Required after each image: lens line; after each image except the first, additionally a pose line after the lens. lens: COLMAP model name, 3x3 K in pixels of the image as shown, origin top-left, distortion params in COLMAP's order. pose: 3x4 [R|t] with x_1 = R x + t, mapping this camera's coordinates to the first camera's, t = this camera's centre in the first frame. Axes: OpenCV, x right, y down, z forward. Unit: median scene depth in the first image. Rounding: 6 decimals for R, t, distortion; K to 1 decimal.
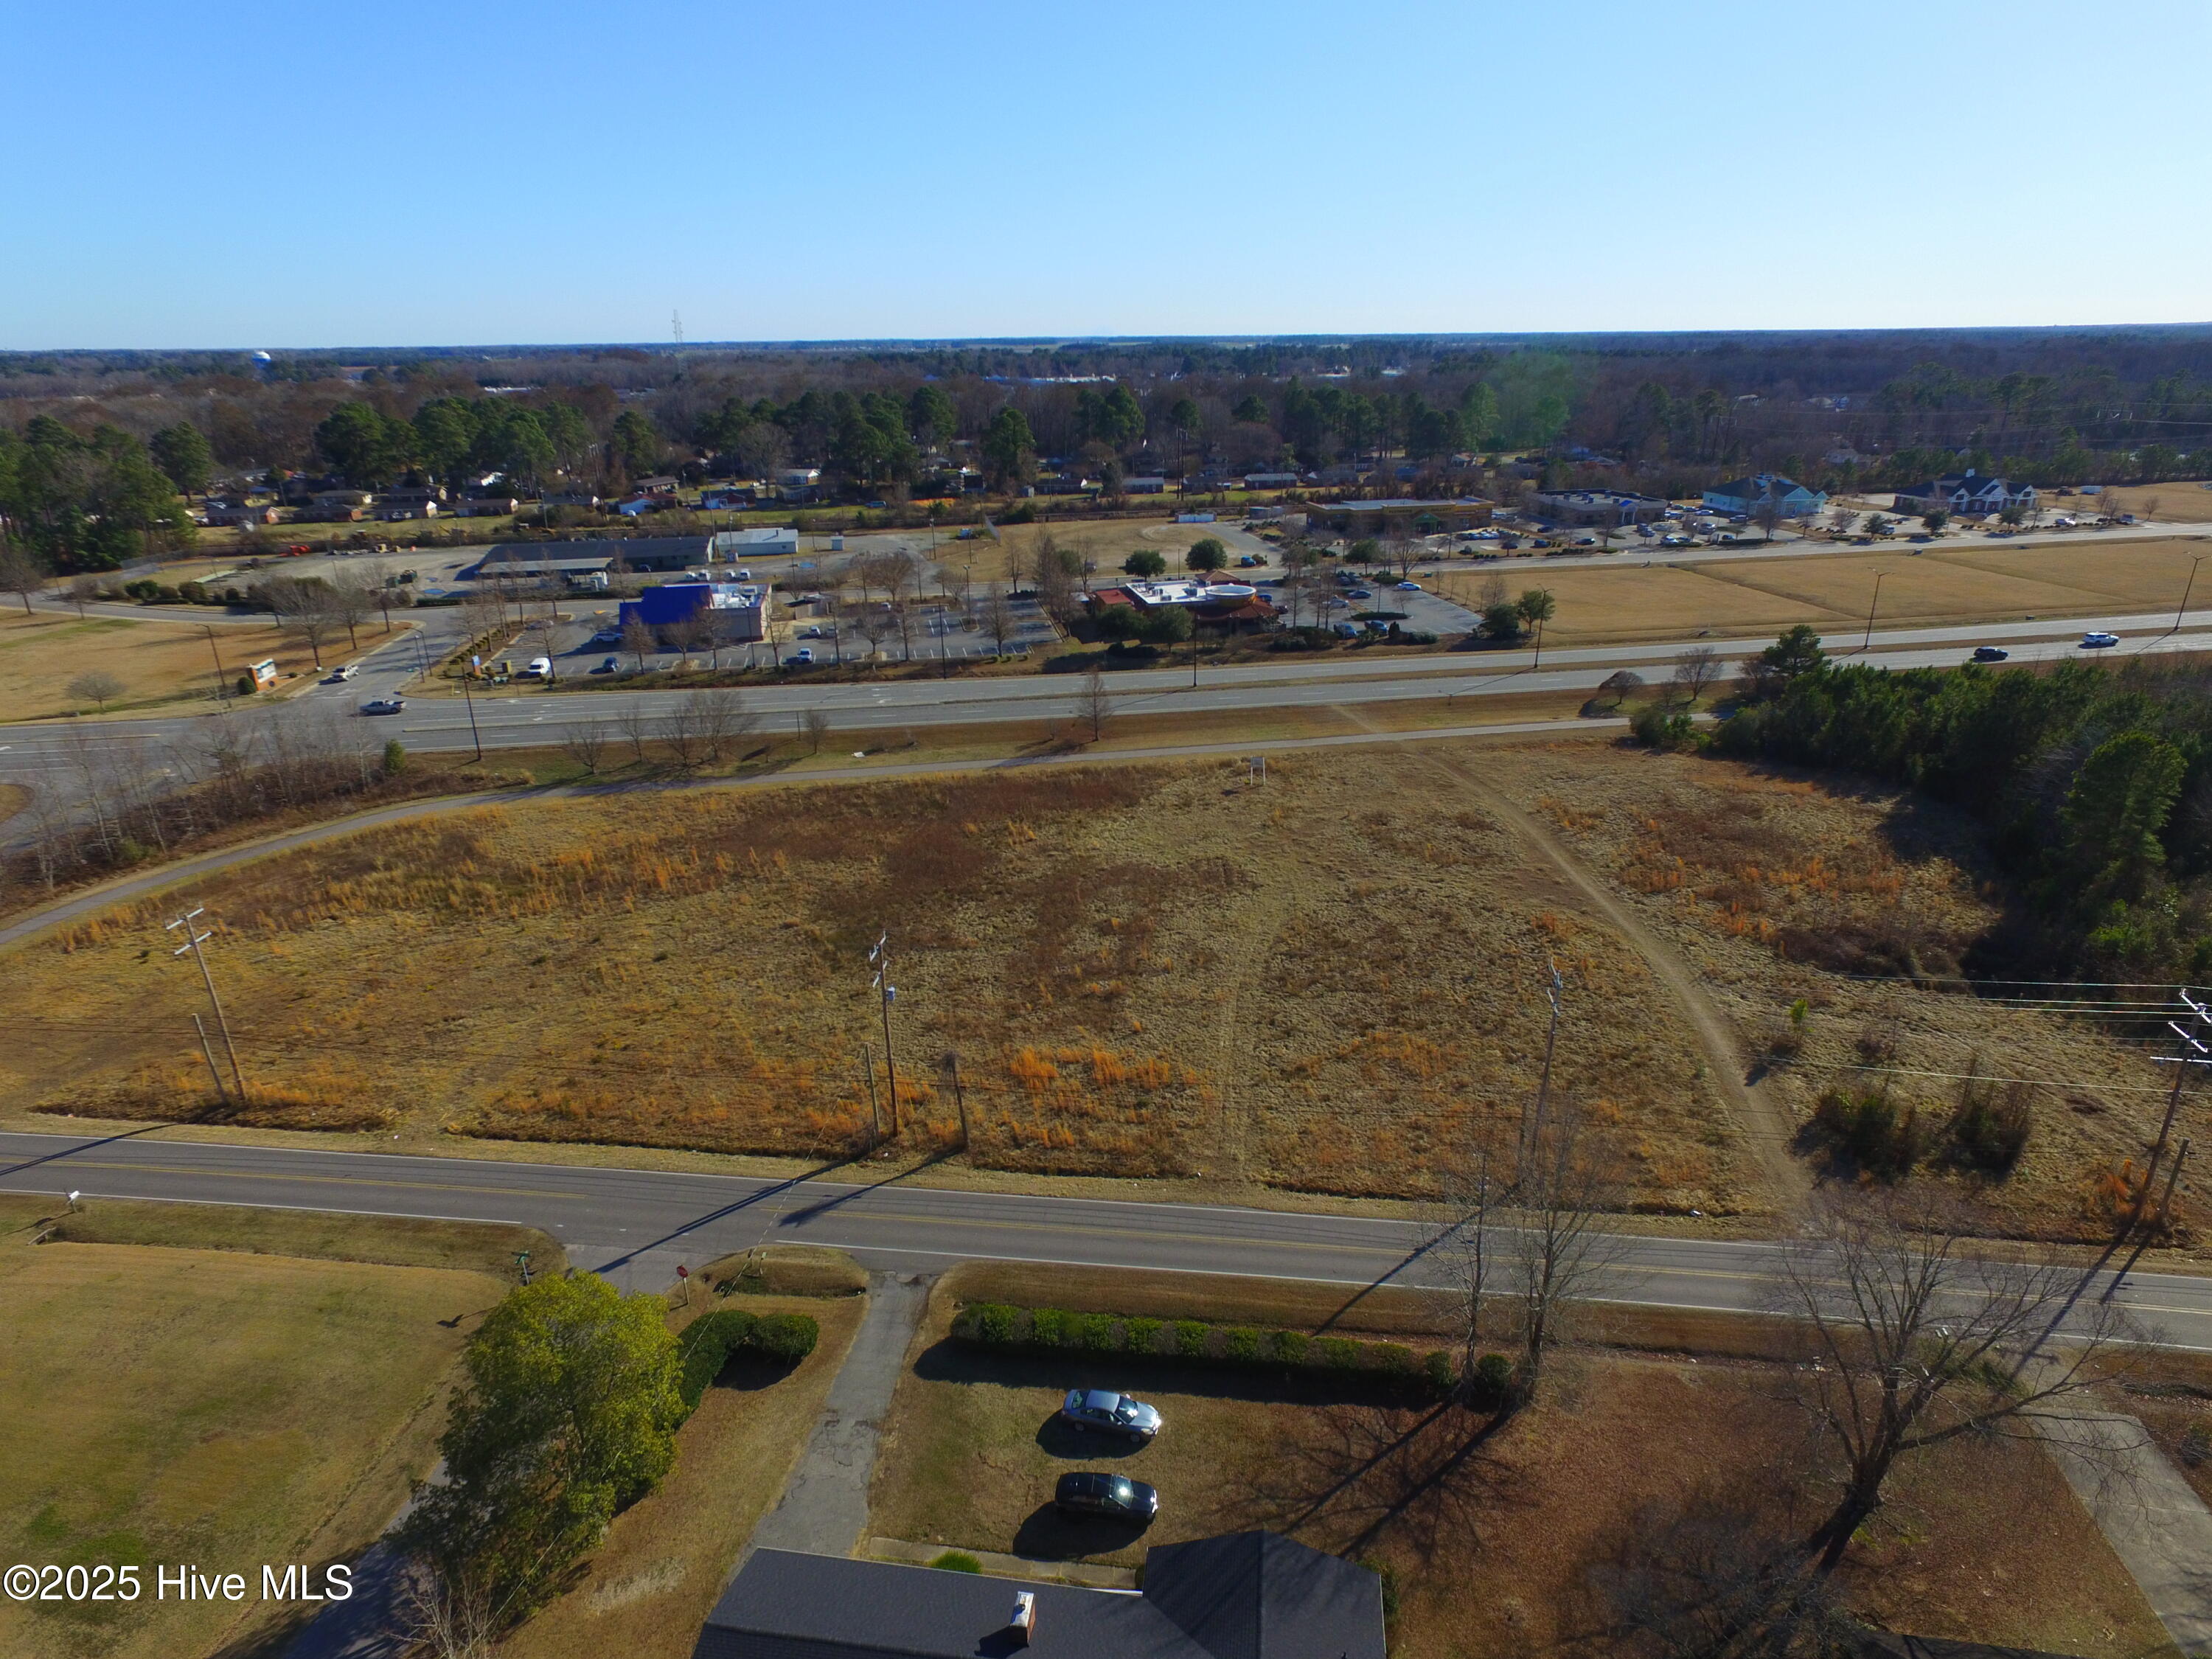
lens RADIAL K [[1278.6, 0, 1089.0], [0, 1278.6, 838.4], [0, 0, 1]] dist [-0.013315, 0.013441]
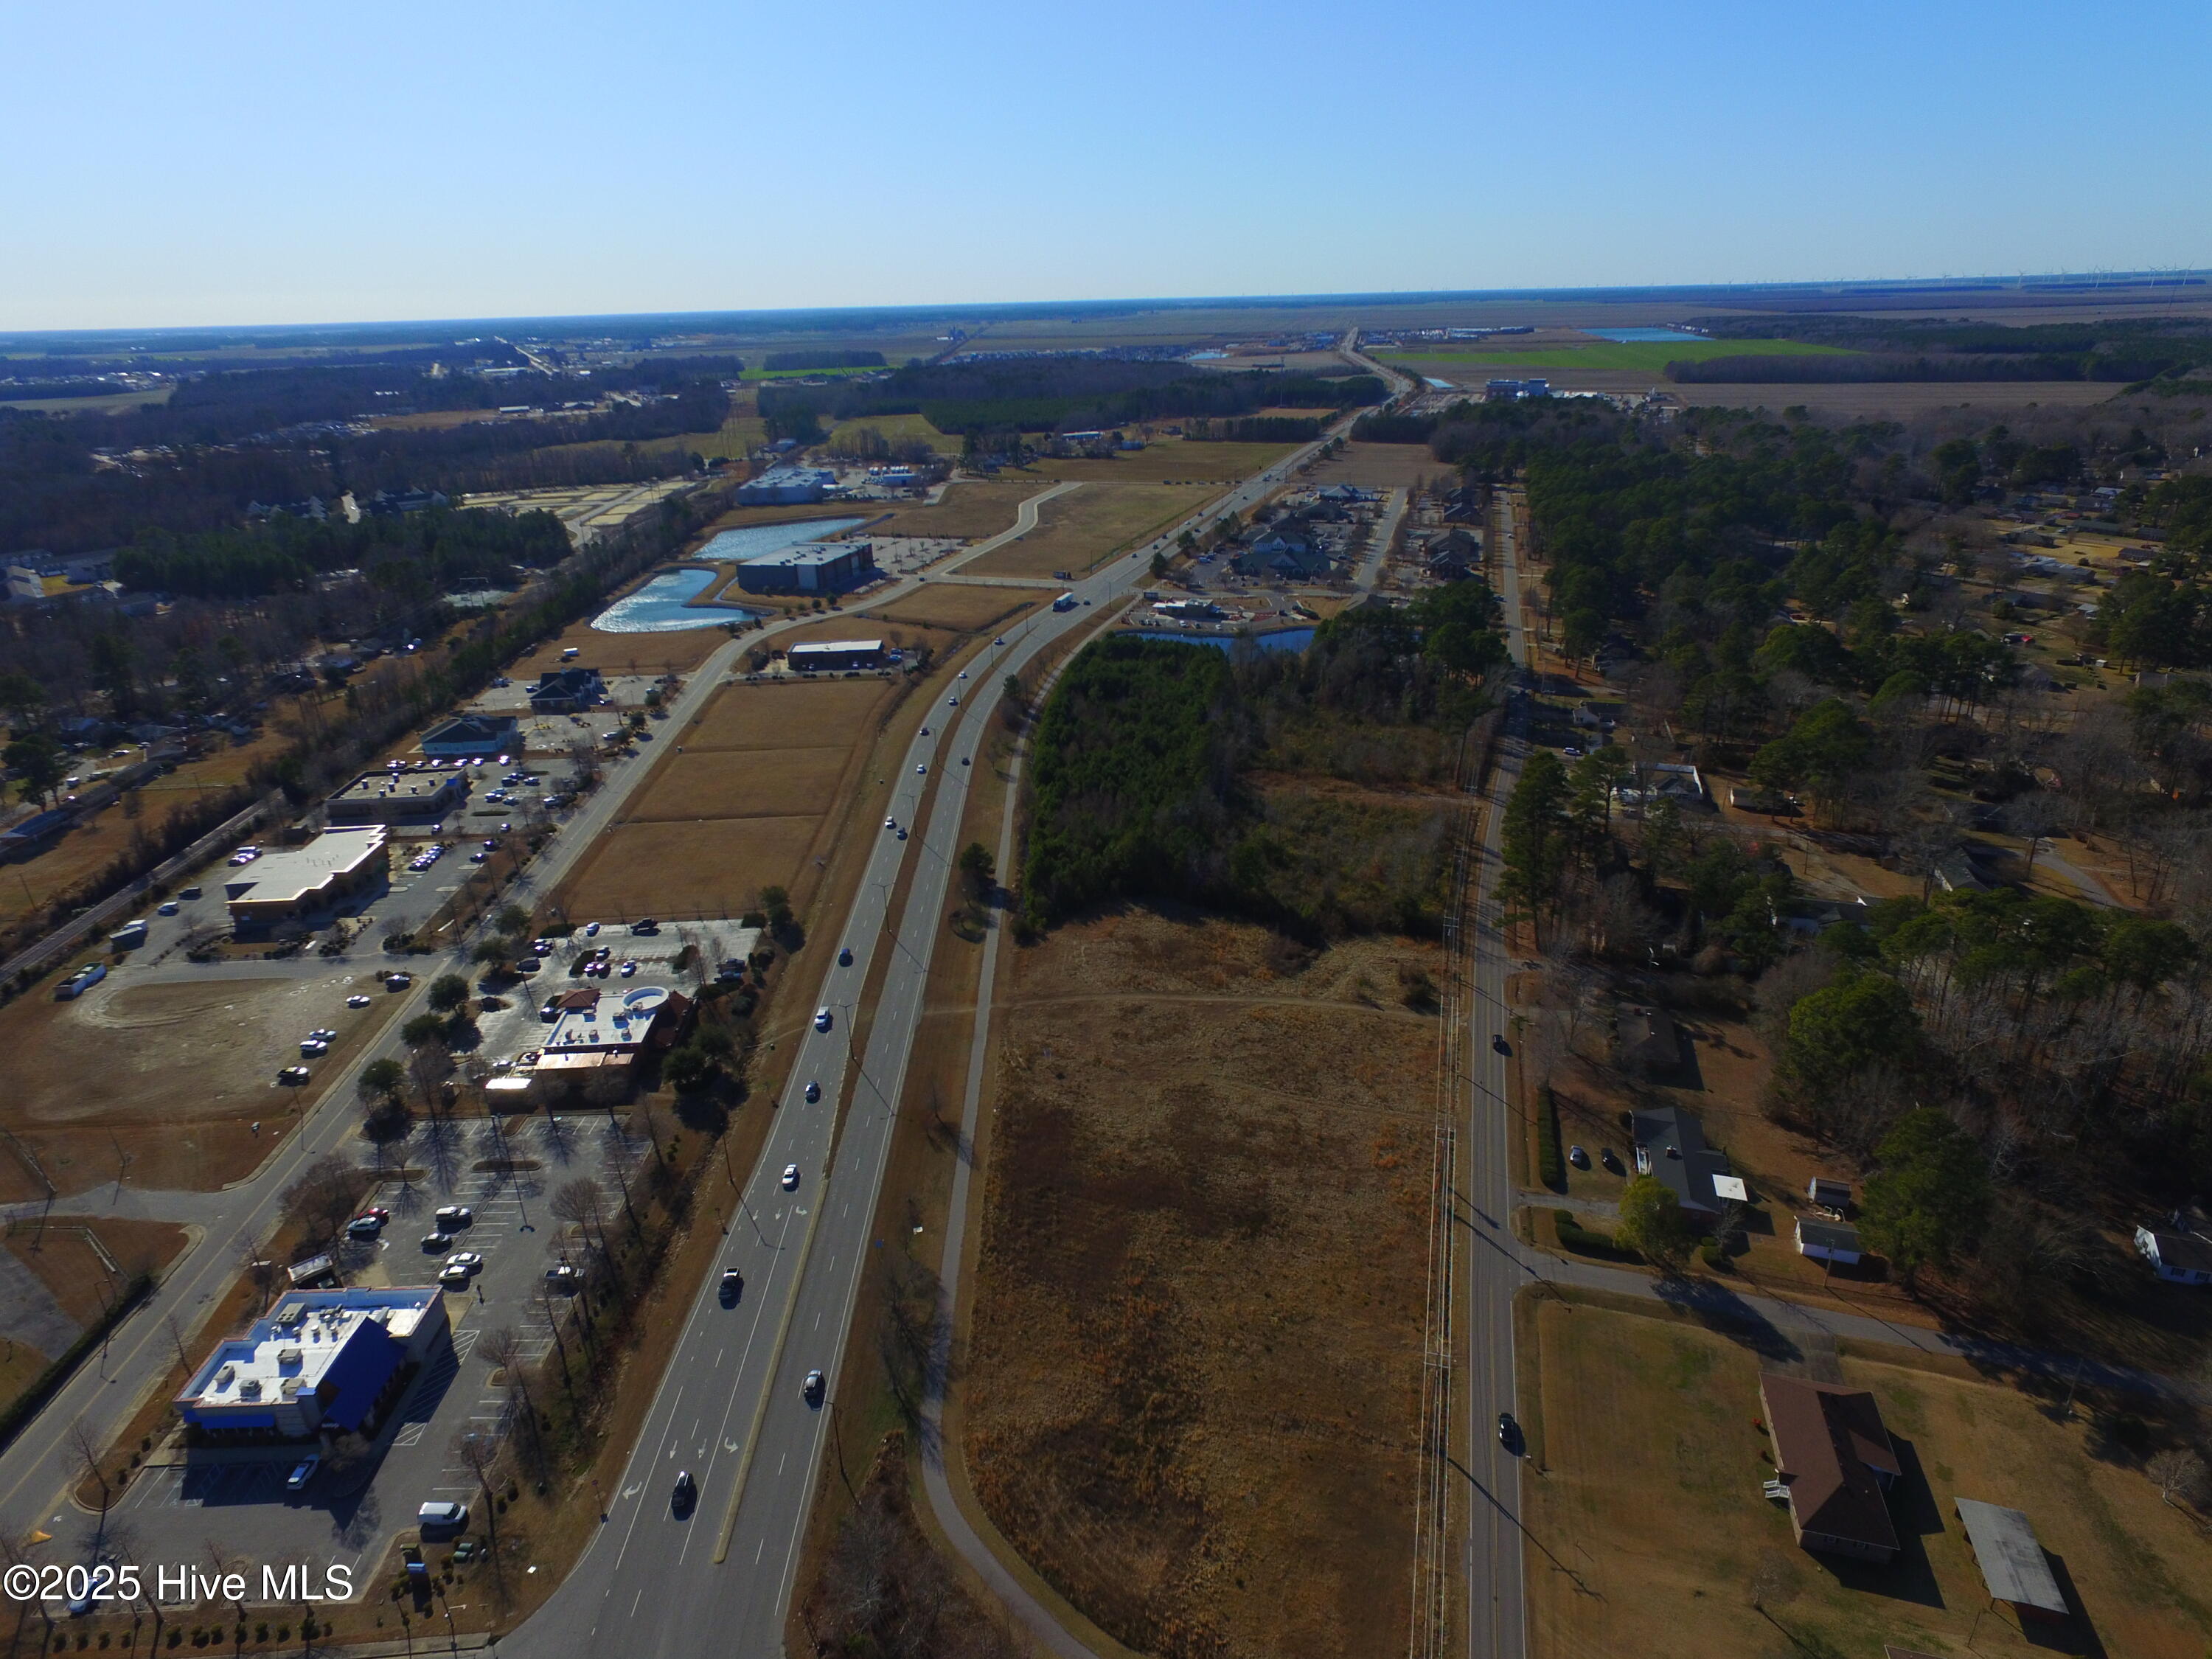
lens RADIAL K [[1278.6, 0, 1094.3], [0, 1278.6, 830.3], [0, 0, 1]] dist [-0.013315, 0.013441]
pose [[0.144707, -0.374267, 0.915961, -2.119180], [0.385003, 0.874052, 0.296319, -1.303433], [-0.911500, 0.309768, 0.270576, 0.683219]]
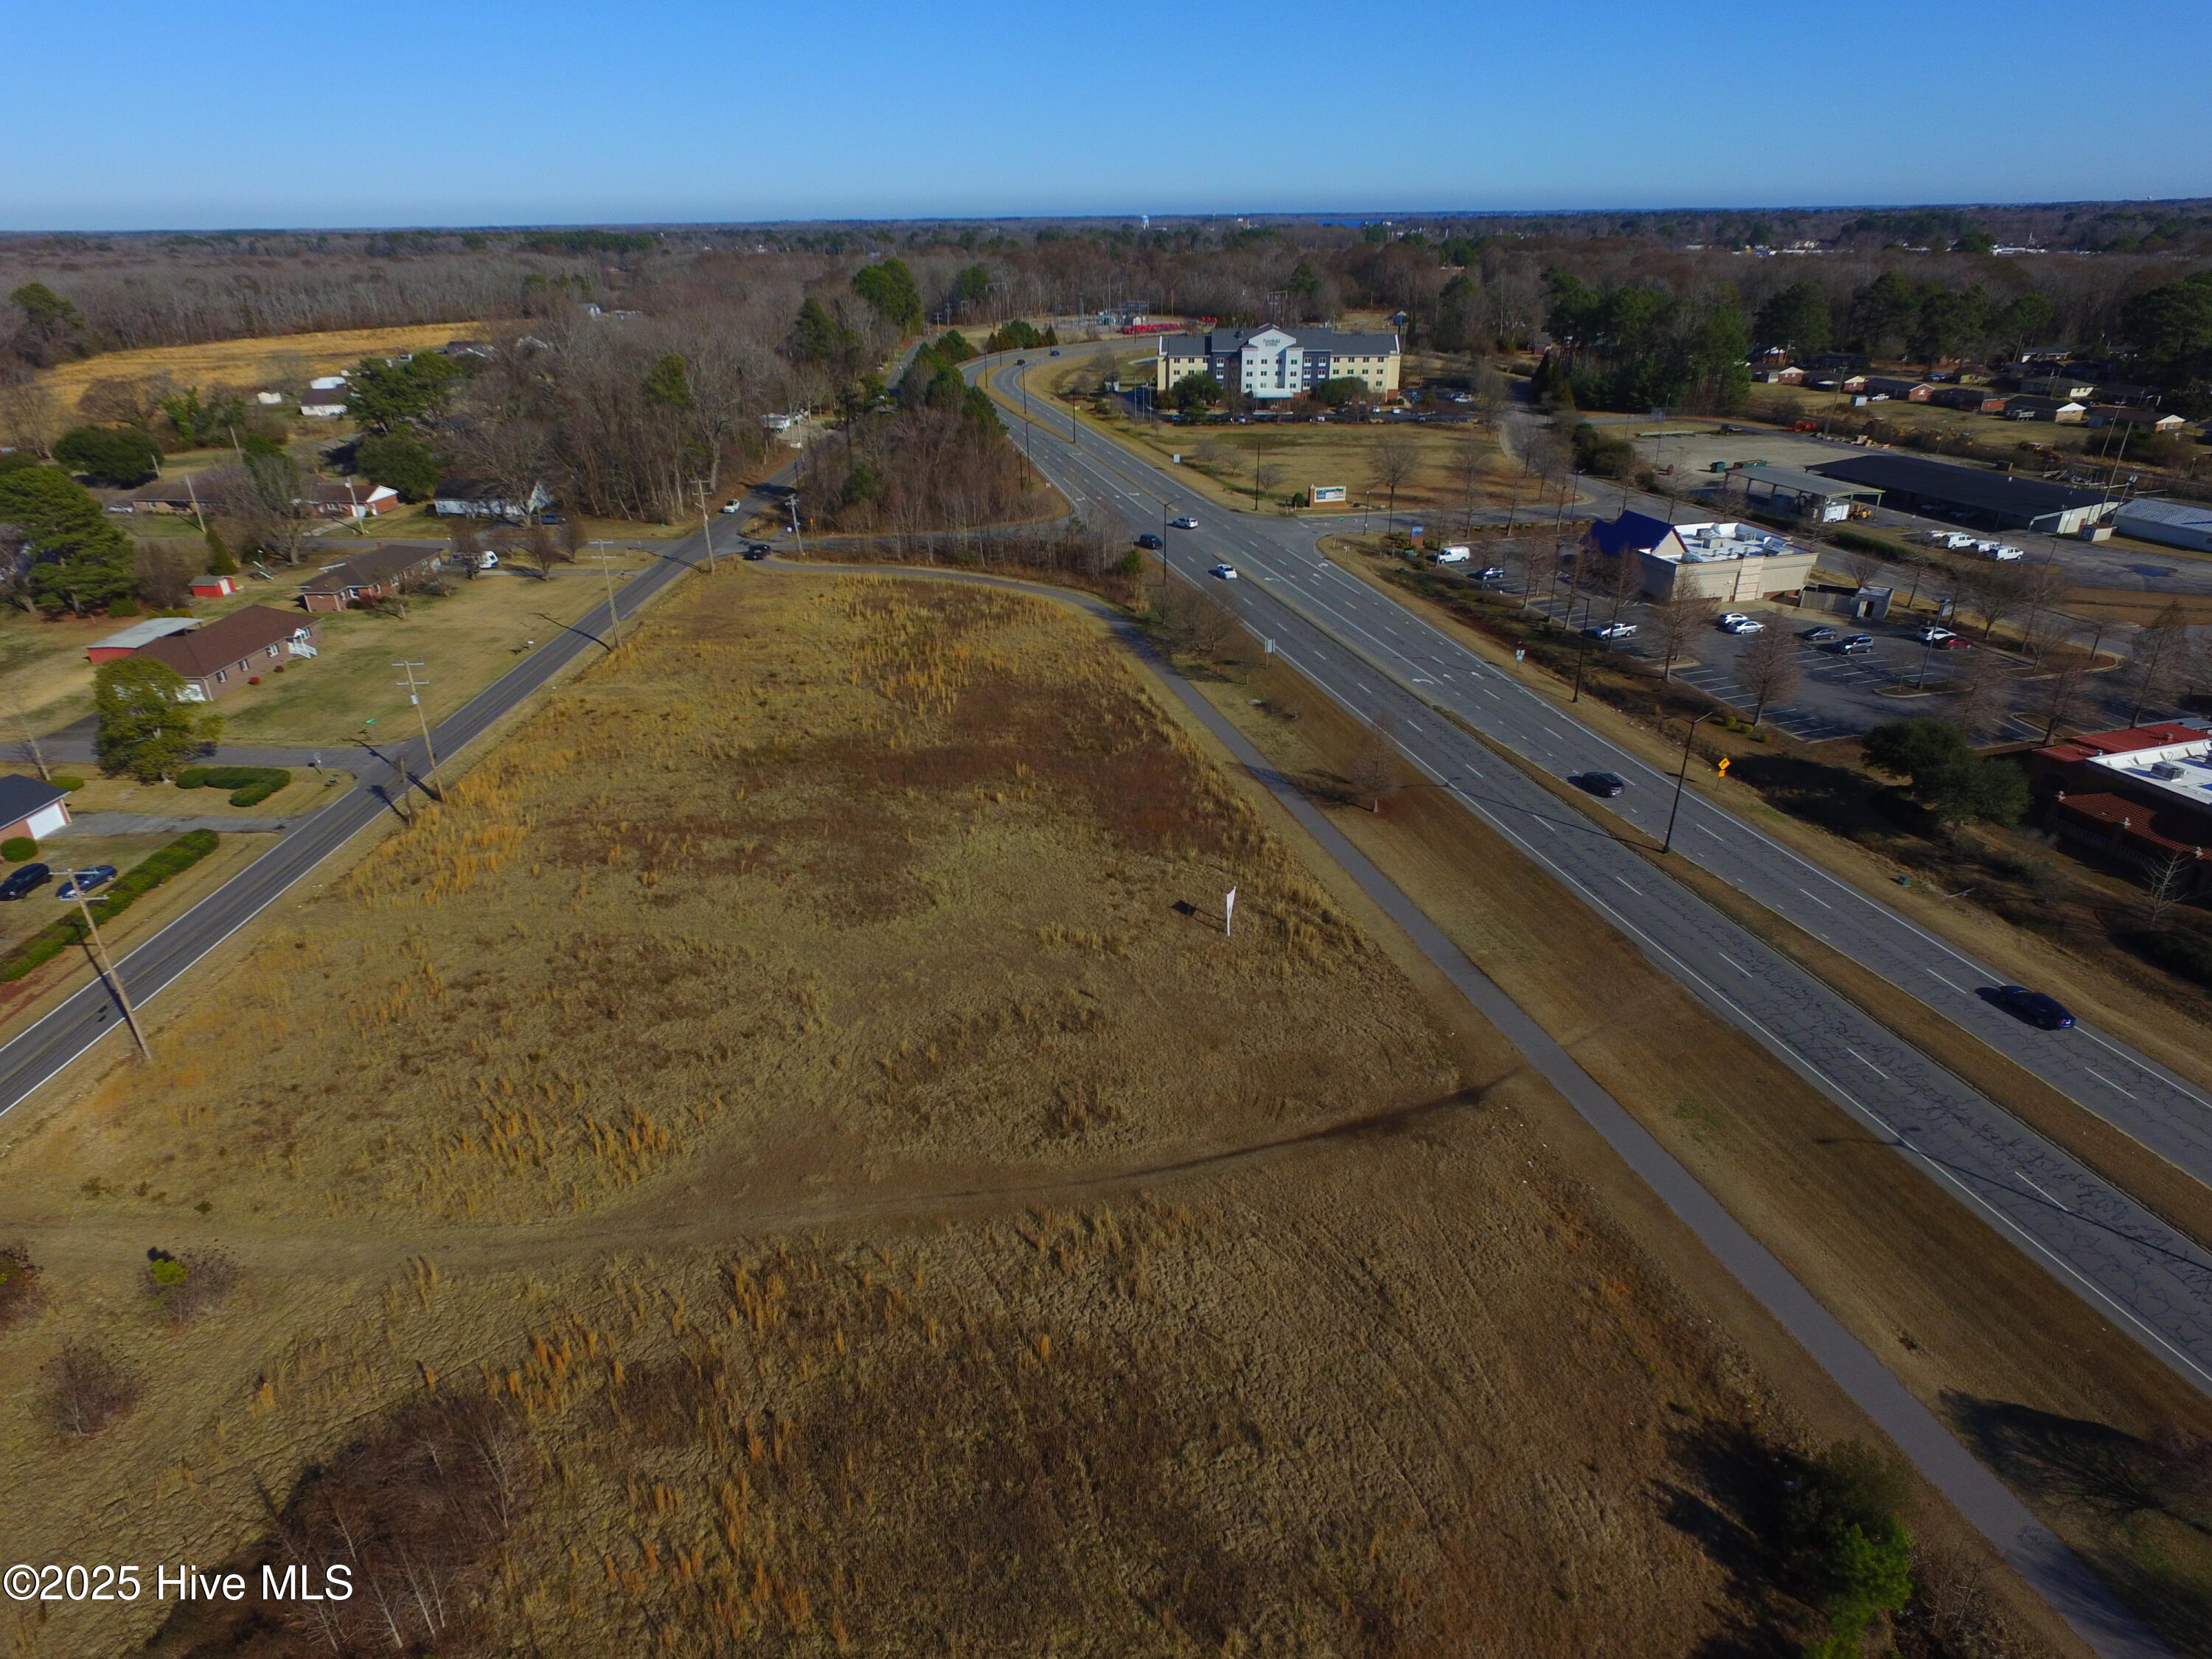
lens RADIAL K [[1278.6, 0, 1097.9], [0, 1278.6, 827.5], [0, 0, 1]] dist [-0.013315, 0.013441]
pose [[0.098845, 0.442135, -0.891485, 1.172260], [-0.352279, 0.853404, 0.384189, -0.537905], [0.930661, 0.276077, 0.240109, 1.286814]]
